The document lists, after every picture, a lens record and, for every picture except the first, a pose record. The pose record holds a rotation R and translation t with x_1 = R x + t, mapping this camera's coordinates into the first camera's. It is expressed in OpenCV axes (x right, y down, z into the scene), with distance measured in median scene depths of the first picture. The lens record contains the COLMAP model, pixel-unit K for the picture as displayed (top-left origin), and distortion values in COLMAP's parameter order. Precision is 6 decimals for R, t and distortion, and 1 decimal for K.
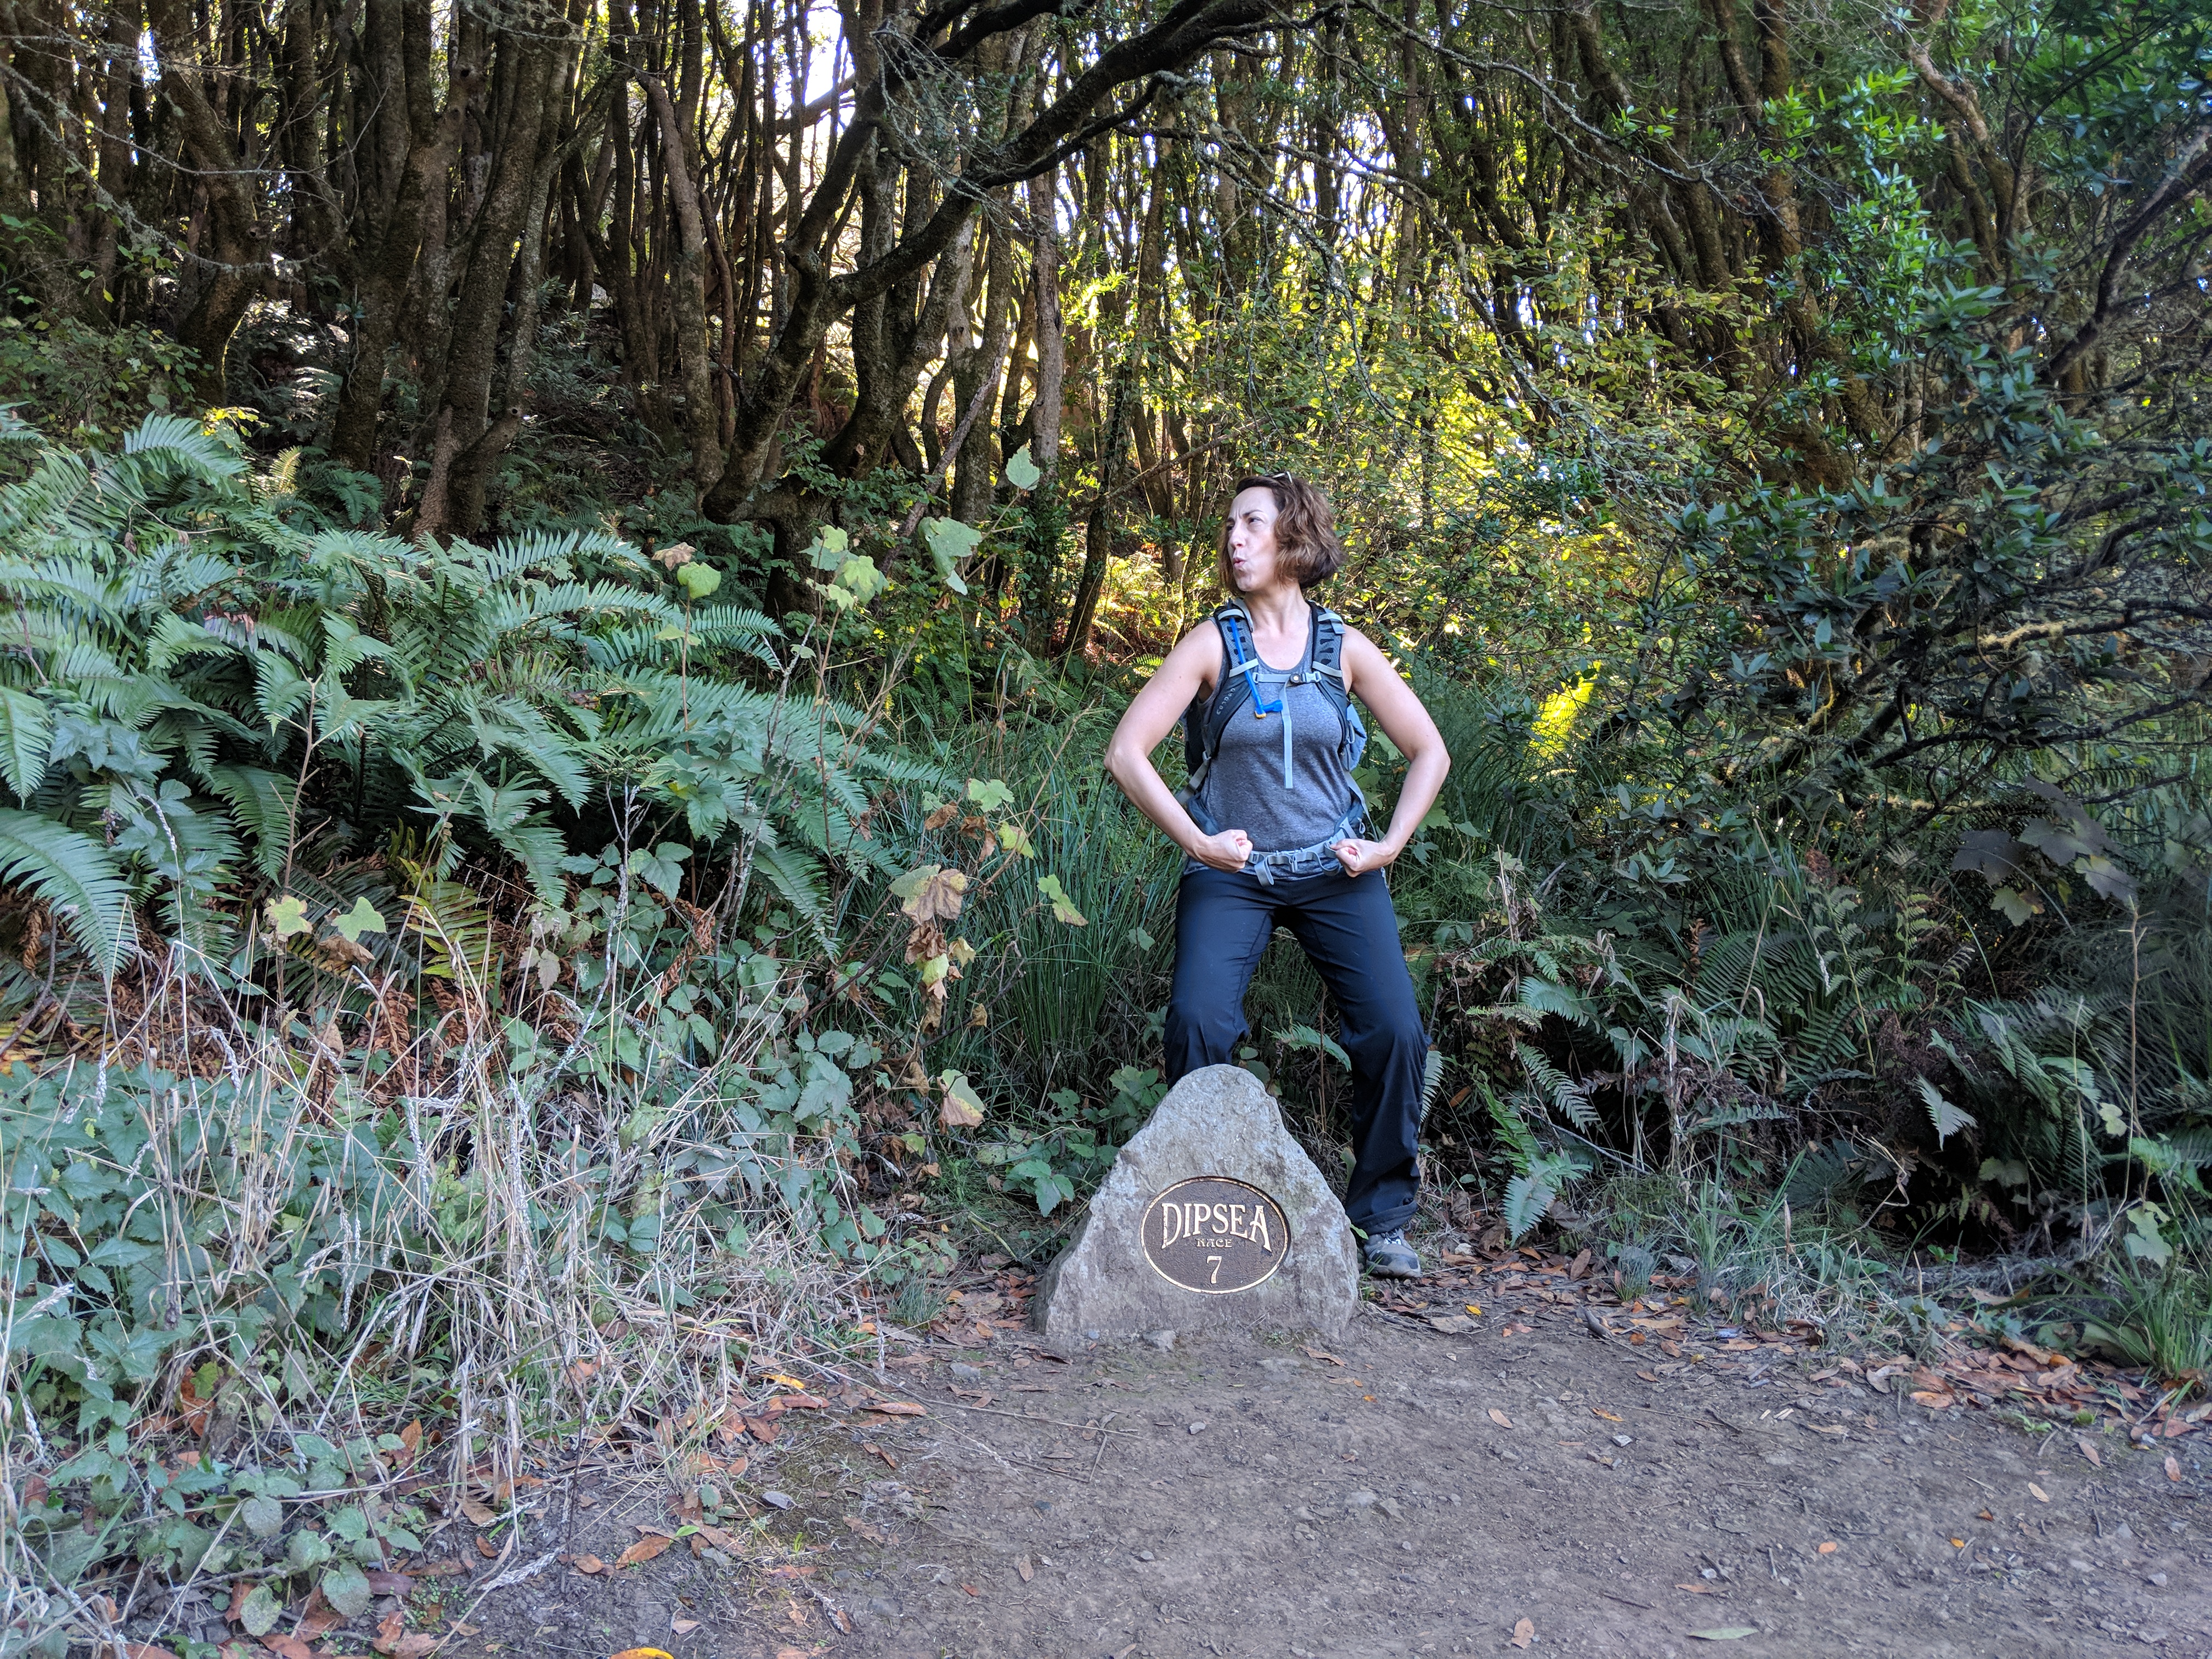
lens RADIAL K [[1740.6, 0, 1105.1], [0, 1740.6, 824.8], [0, 0, 1]] dist [0.001224, -0.001486]
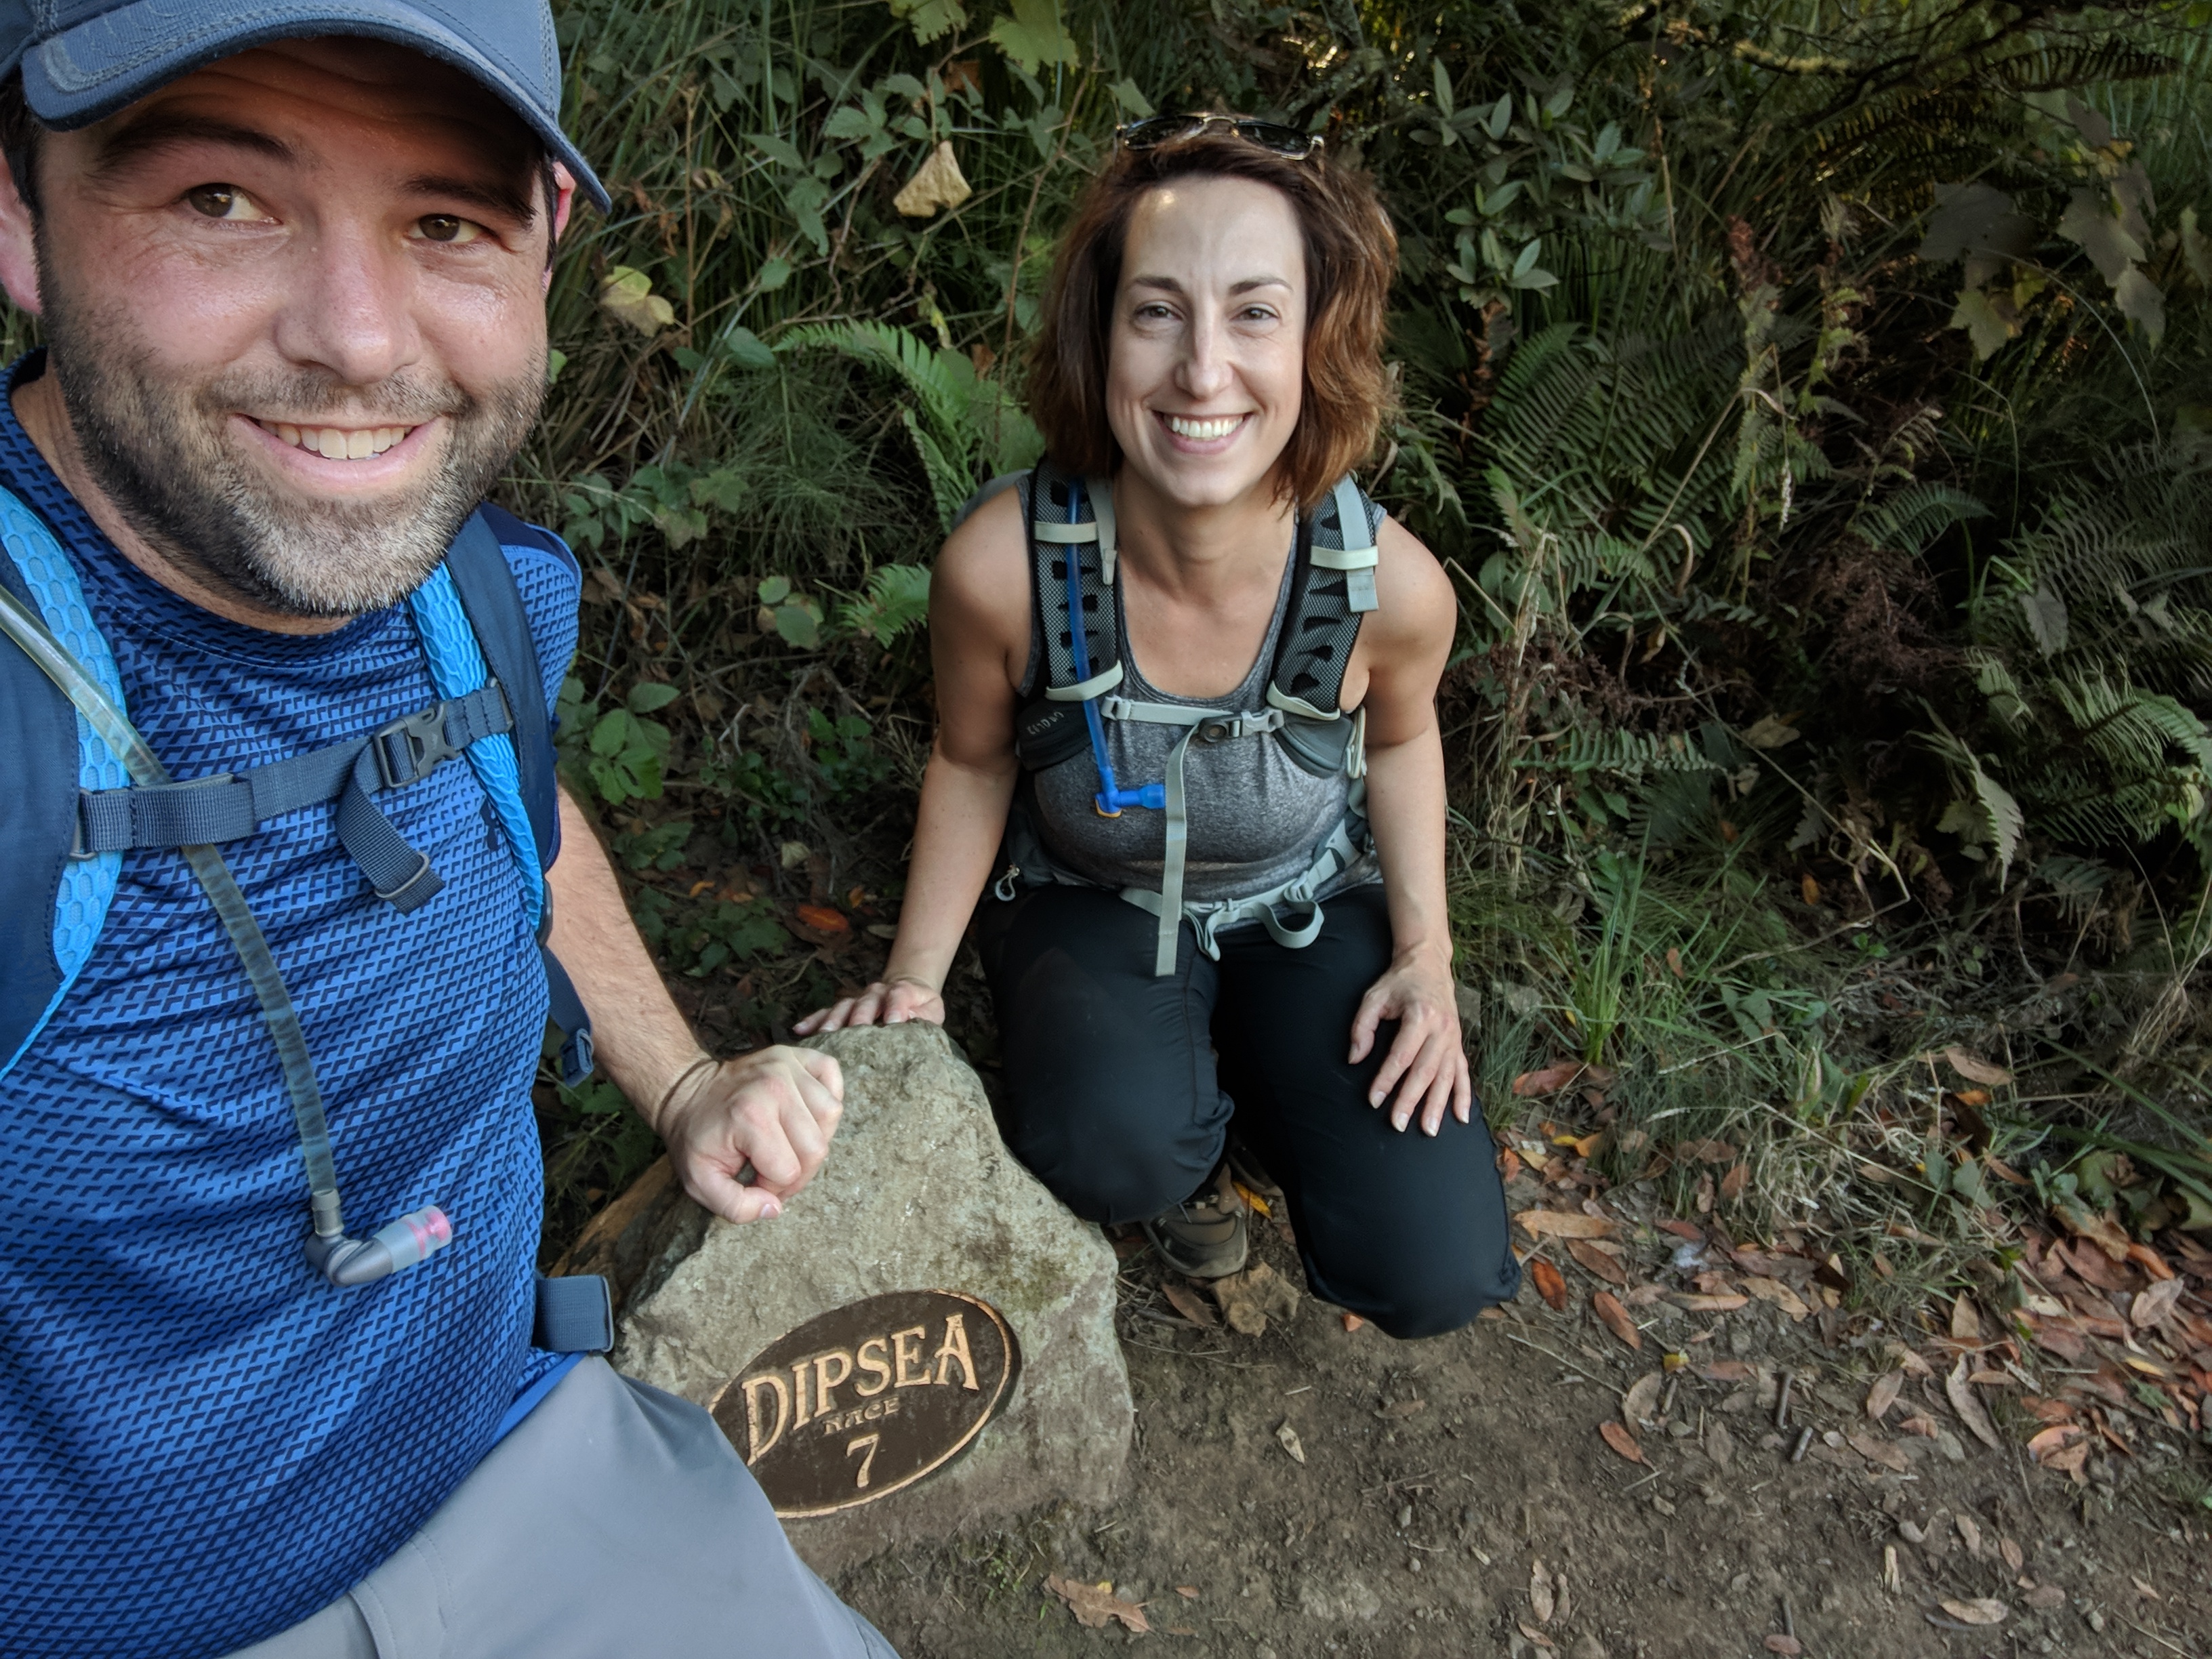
lens RADIAL K [[1642.9, 0, 1096.1], [0, 1642.9, 833.0], [0, 0, 1]] dist [0.003274, 0.000045]
pose [[0.936365, -0.118686, 0.330355, -0.003457], [-0.080604, 0.843263, 0.531423, -0.119124], [-0.341649, -0.524233, 0.780036, 0.722397]]
